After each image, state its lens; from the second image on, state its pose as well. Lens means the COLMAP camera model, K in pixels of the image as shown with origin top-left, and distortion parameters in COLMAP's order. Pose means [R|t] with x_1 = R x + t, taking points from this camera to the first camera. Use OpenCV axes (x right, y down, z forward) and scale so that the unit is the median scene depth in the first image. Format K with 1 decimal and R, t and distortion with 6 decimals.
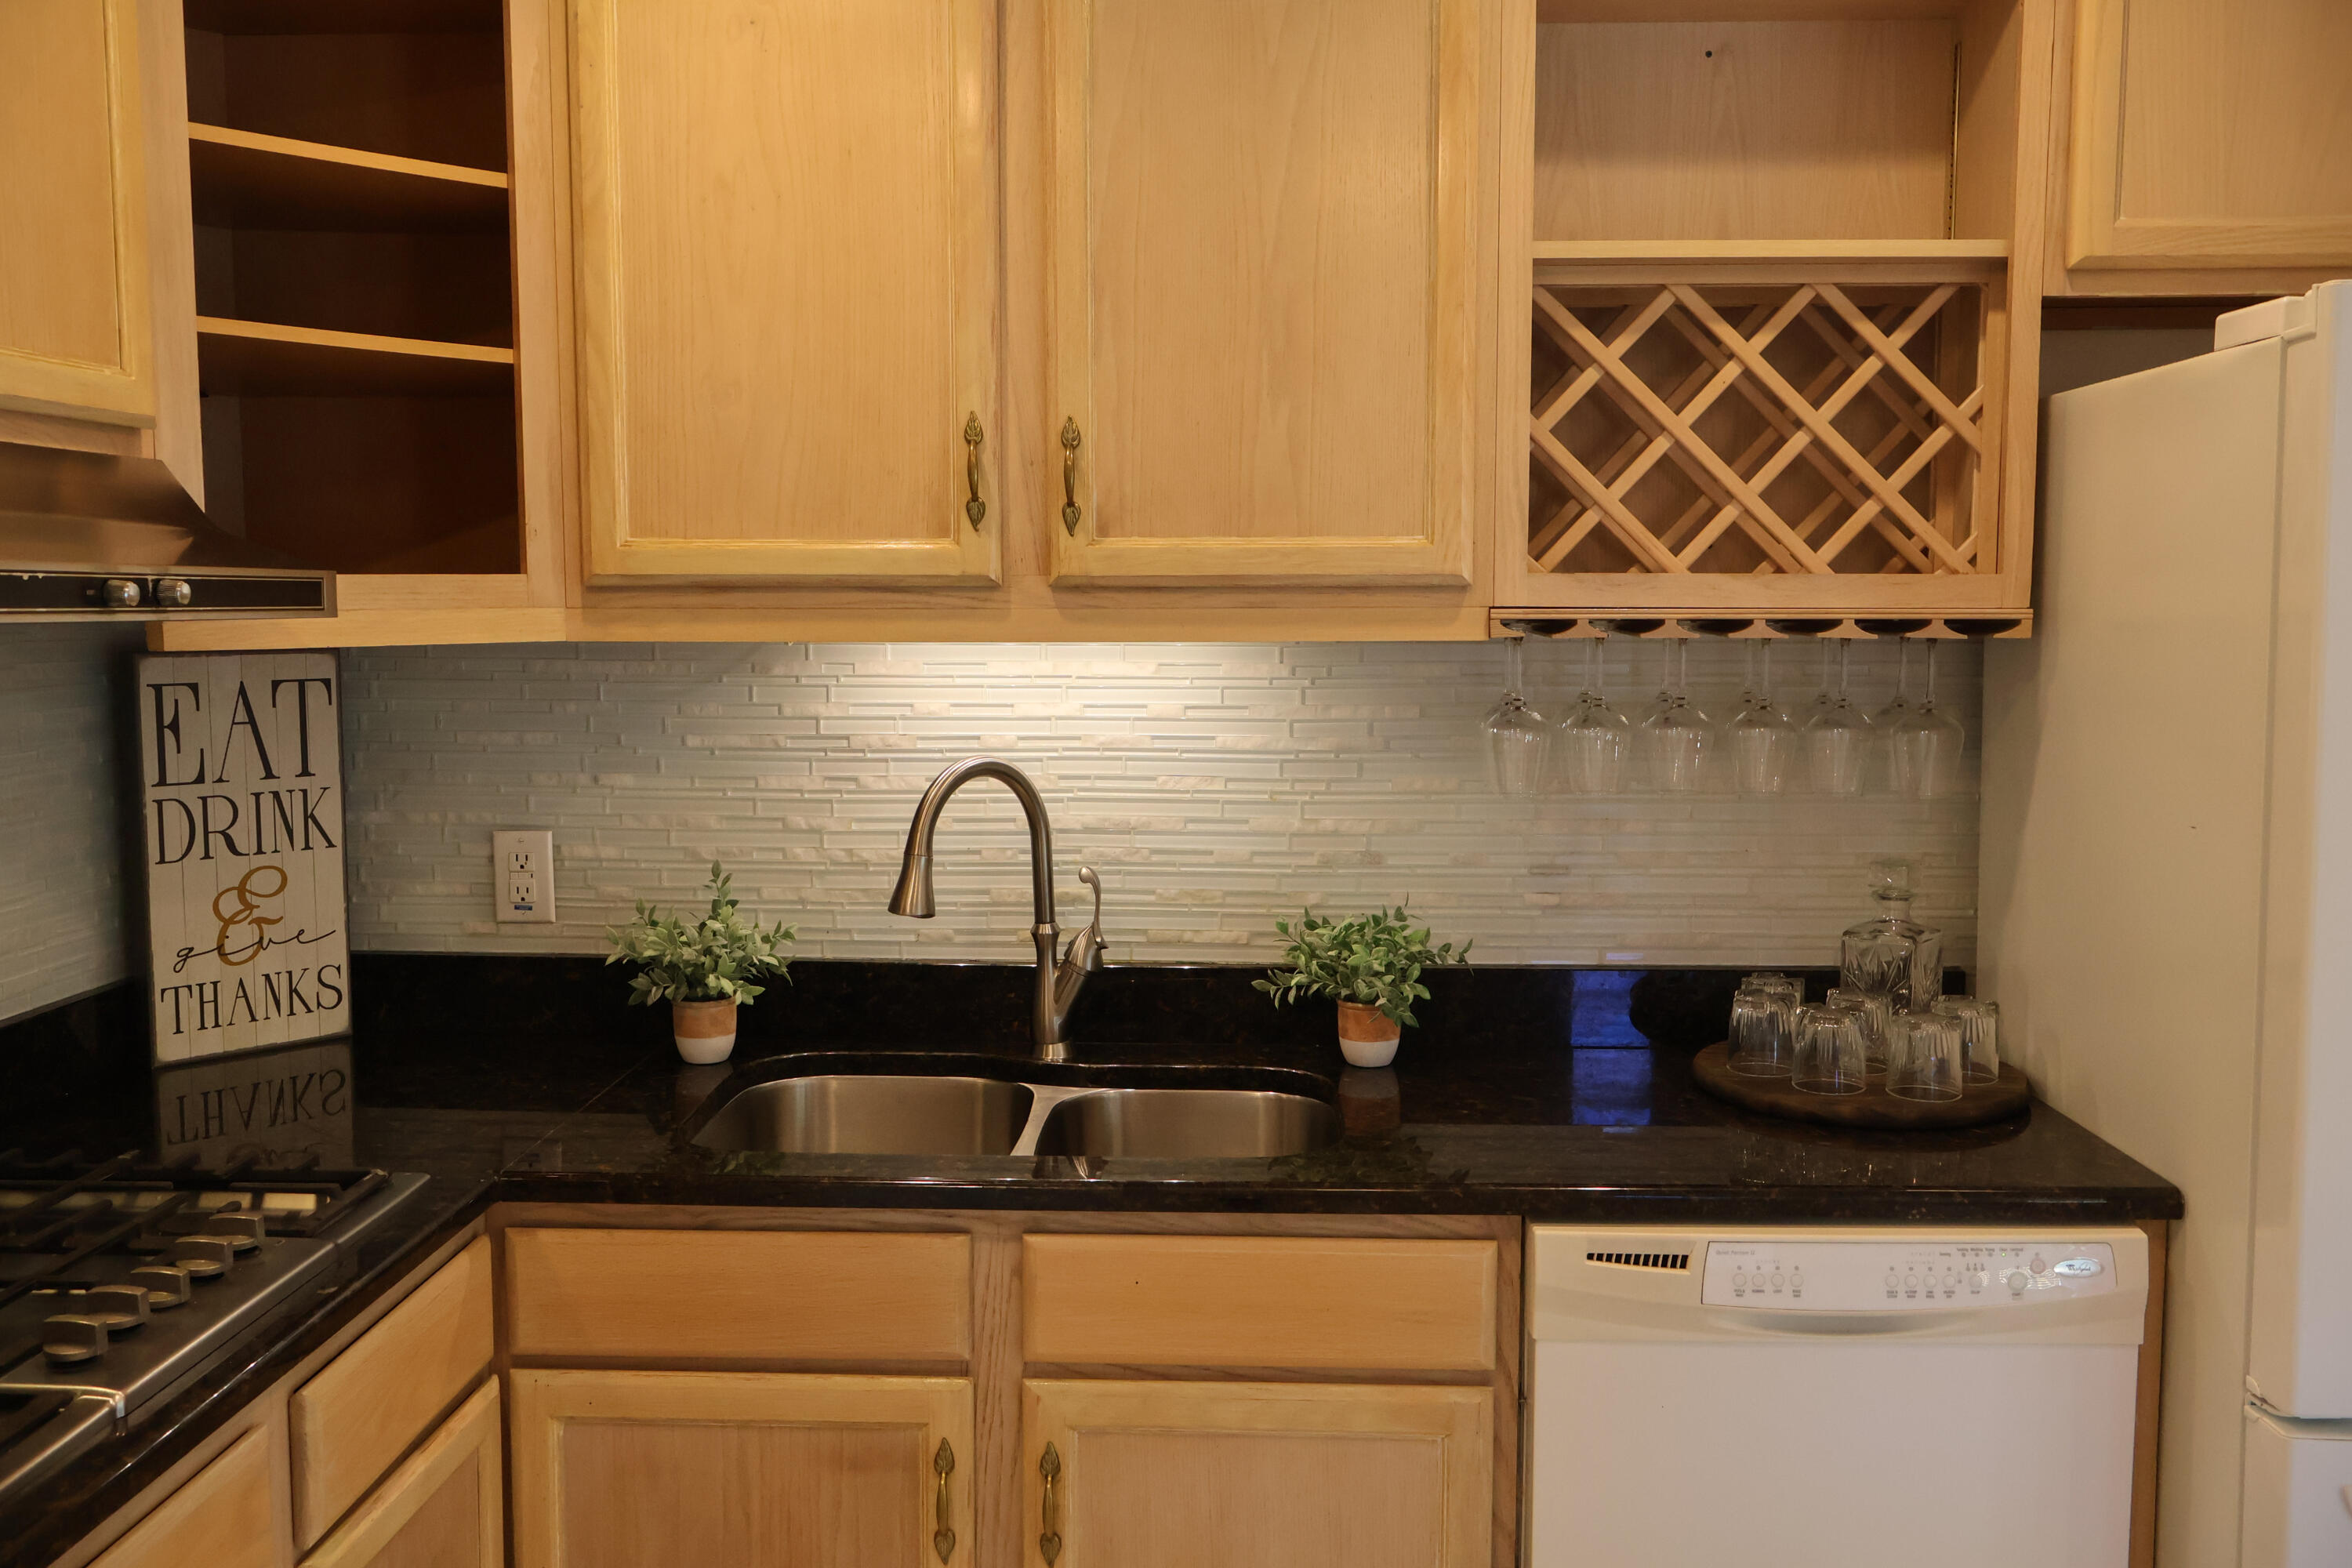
lens RADIAL K [[1986.4, 0, 1174.4], [0, 1986.4, 795.0], [0, 0, 1]] dist [-0.004869, 0.001369]
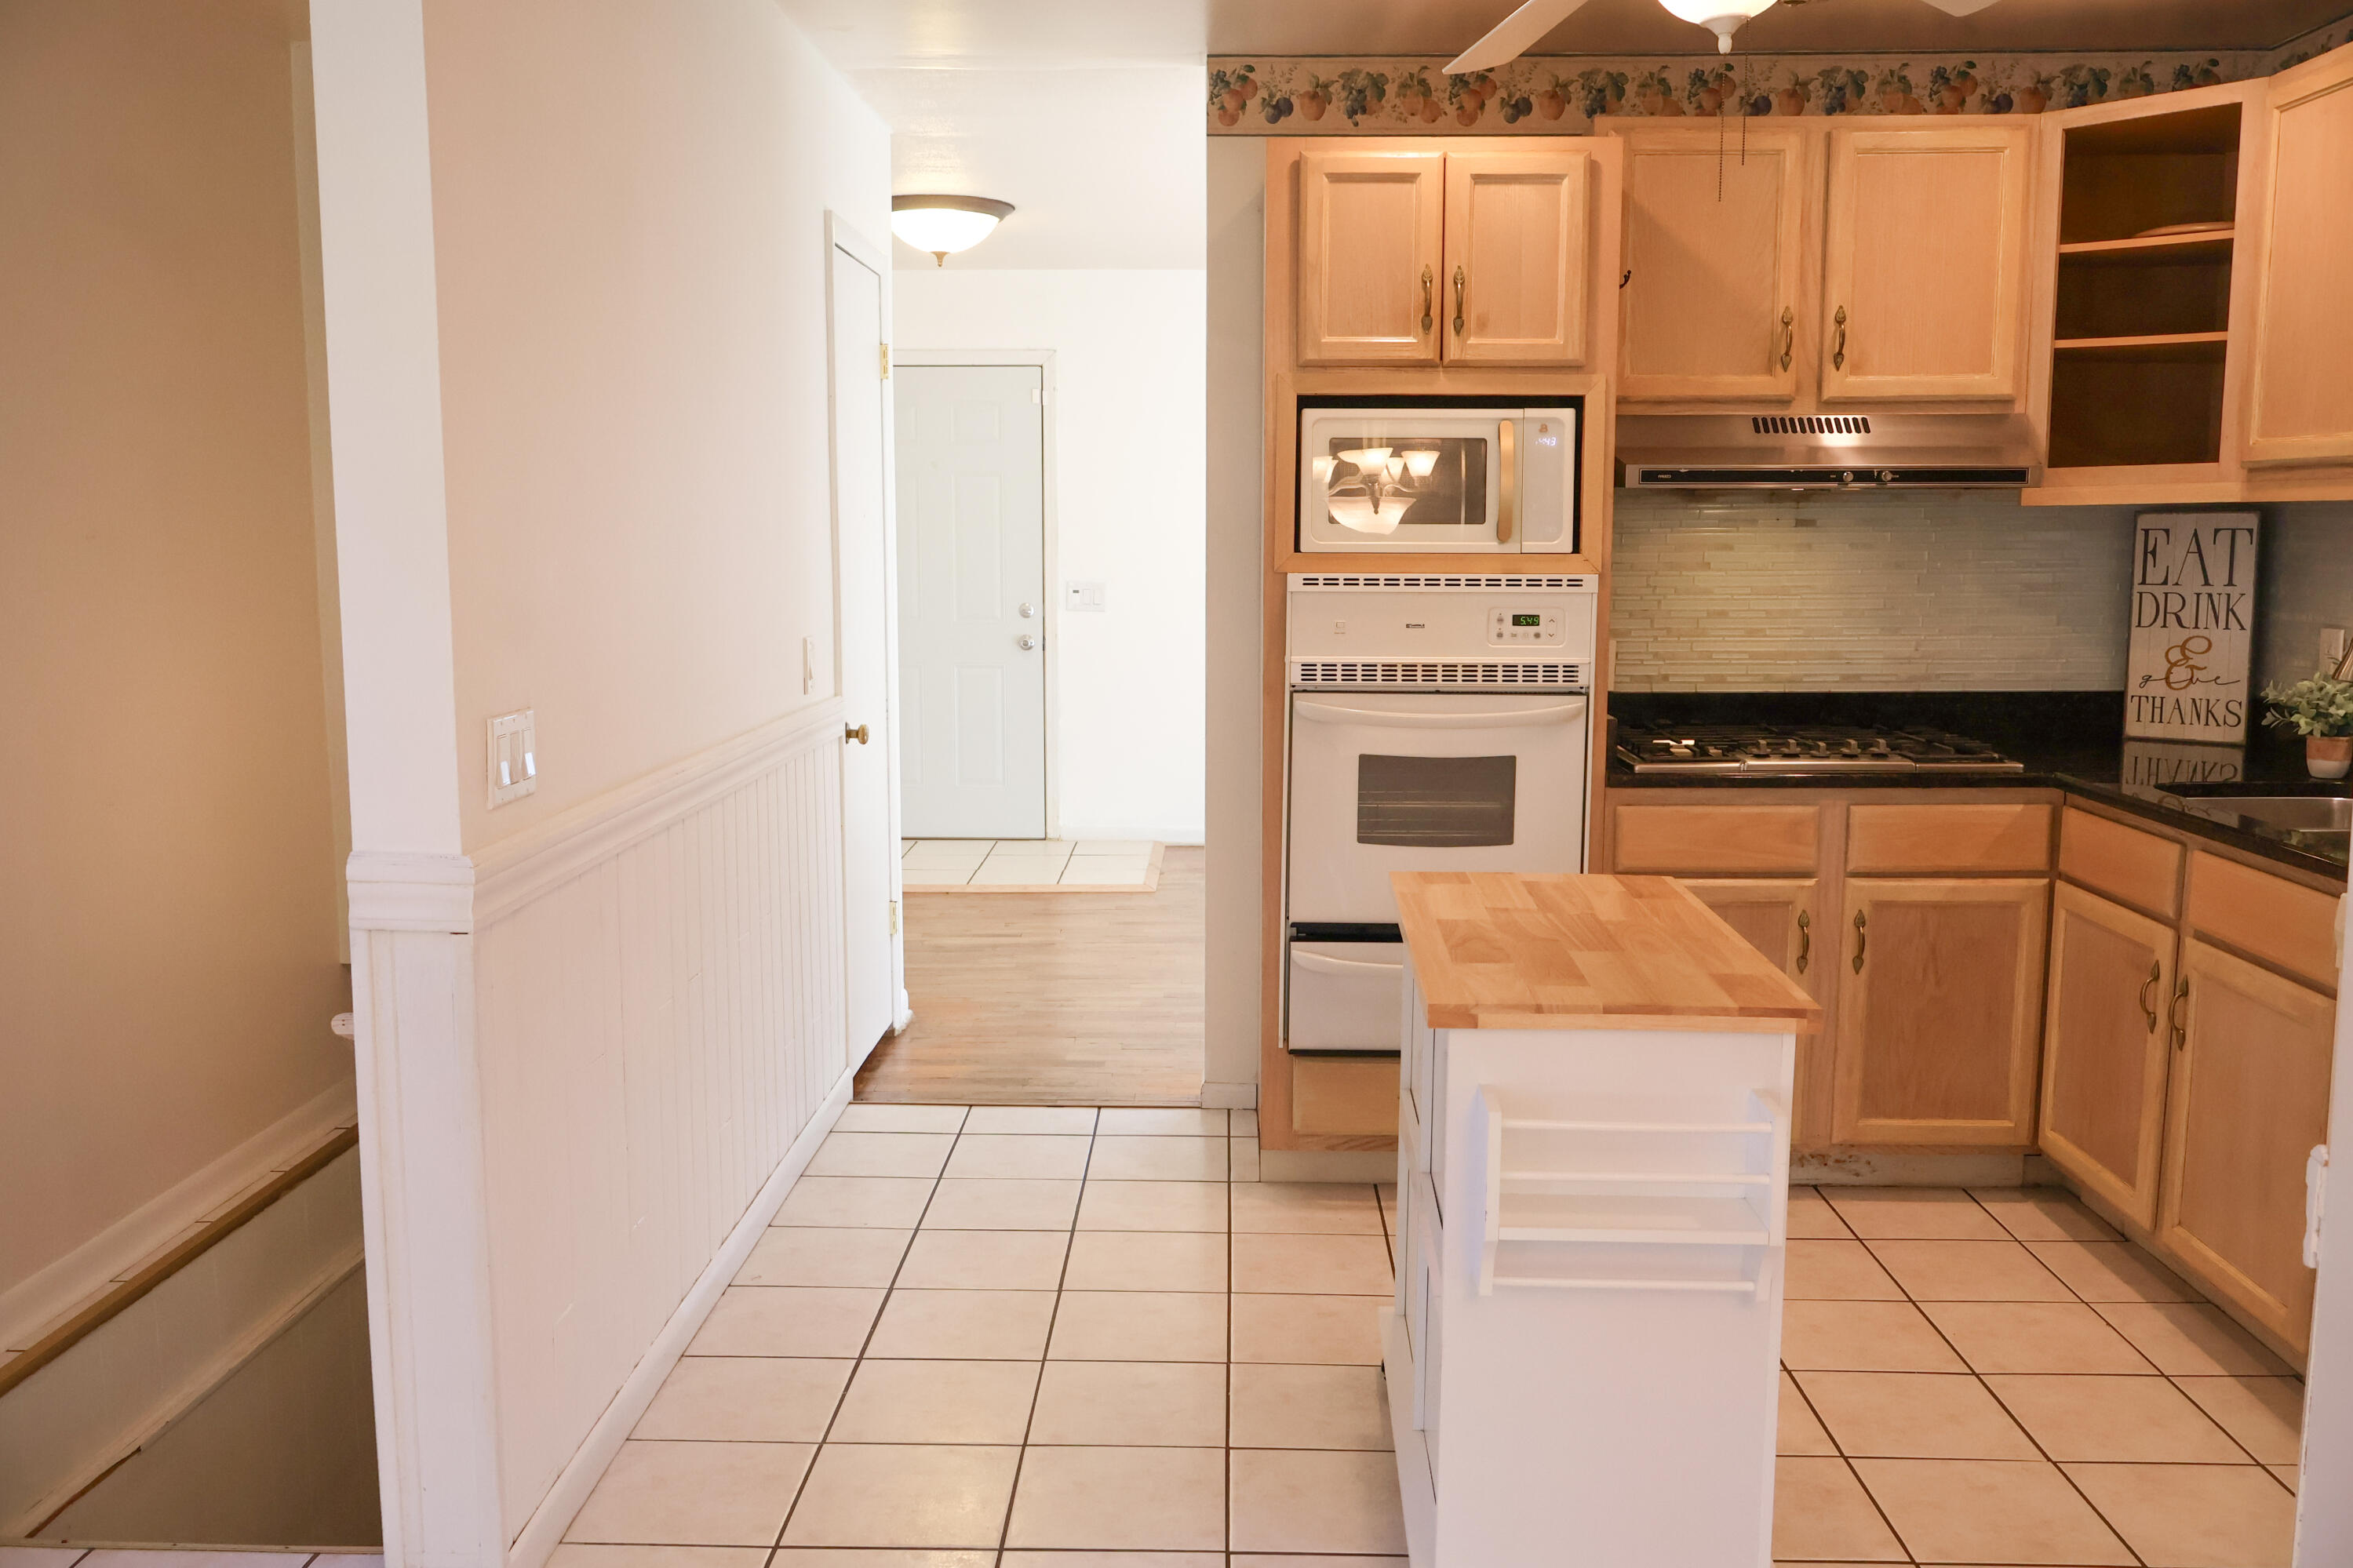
lens RADIAL K [[1987.0, 0, 1174.9], [0, 1987.0, 795.0], [0, 0, 1]] dist [-0.004869, 0.001369]
pose [[0.012668, 0.134377, -0.990849, 1.313647], [-0.096371, 0.986480, 0.132552, 0.030185], [0.995265, 0.093810, 0.025447, 0.076613]]
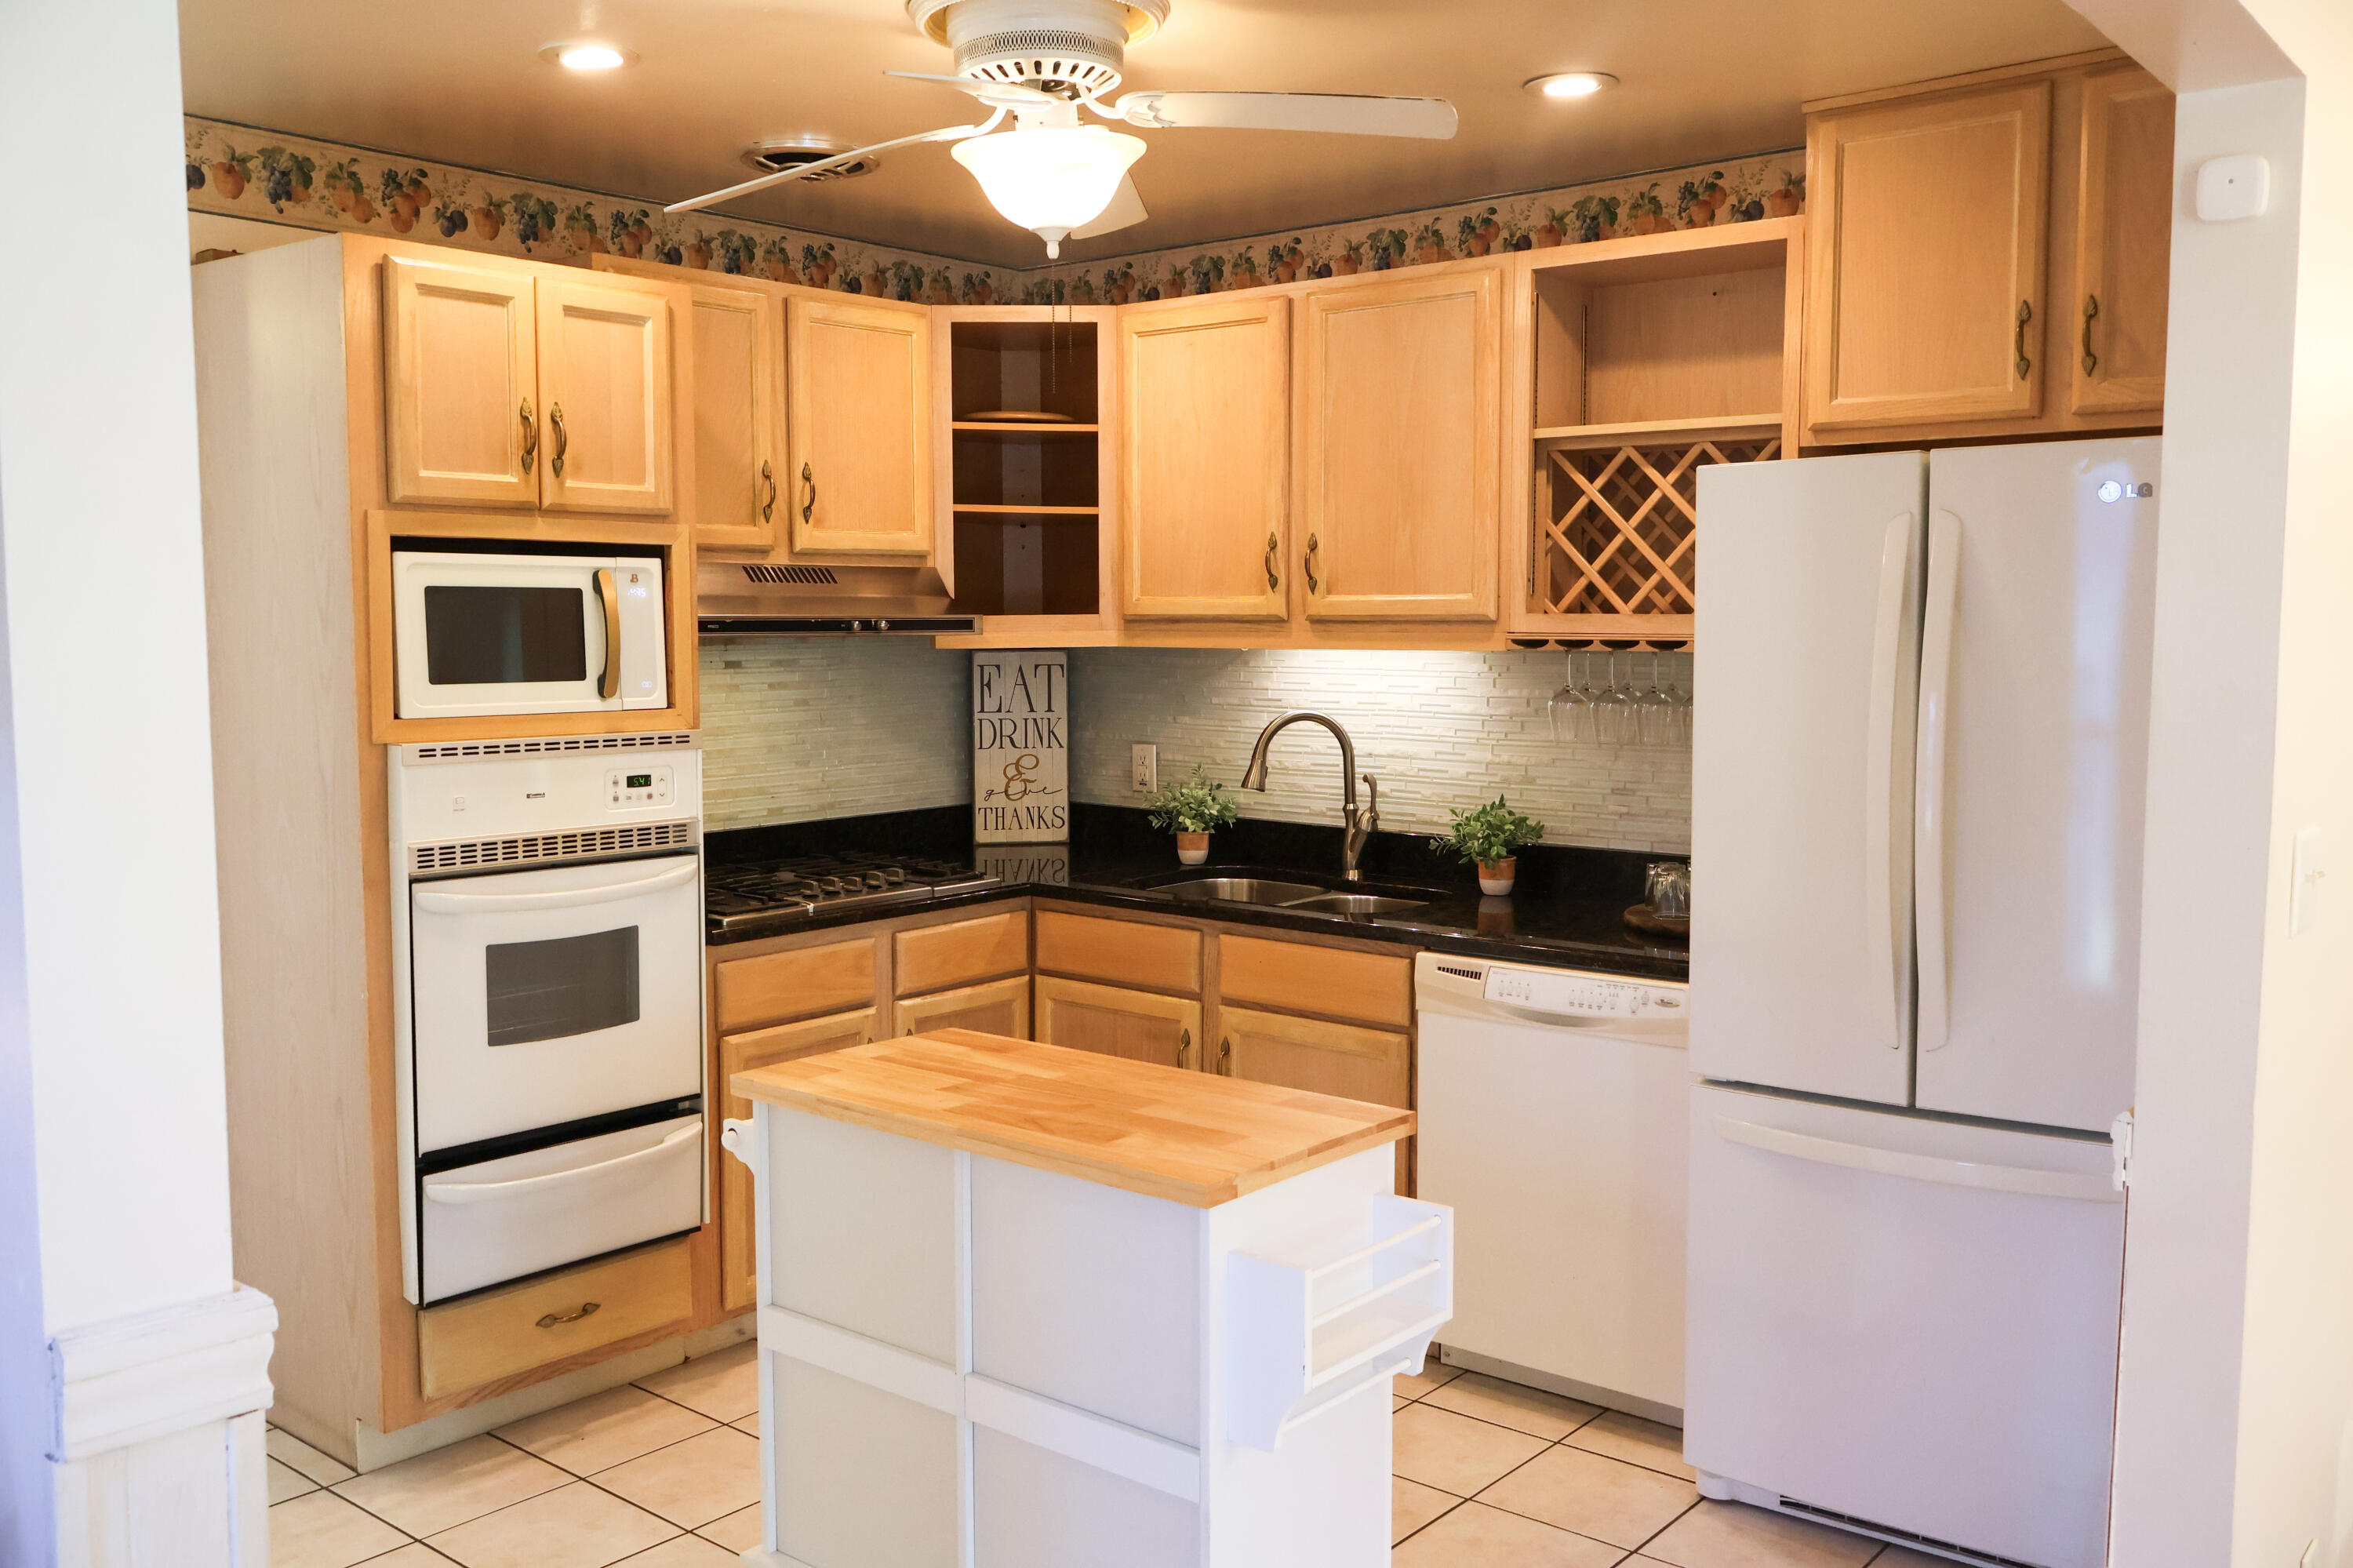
lens RADIAL K [[1987.3, 0, 1174.9], [0, 1987.3, 795.0], [0, 0, 1]] dist [-0.004869, 0.001369]
pose [[0.792395, 0.054943, -0.607529, 0.949937], [-0.058750, 0.998179, 0.013646, 0.042261], [0.607173, 0.024879, 0.794180, -0.566462]]
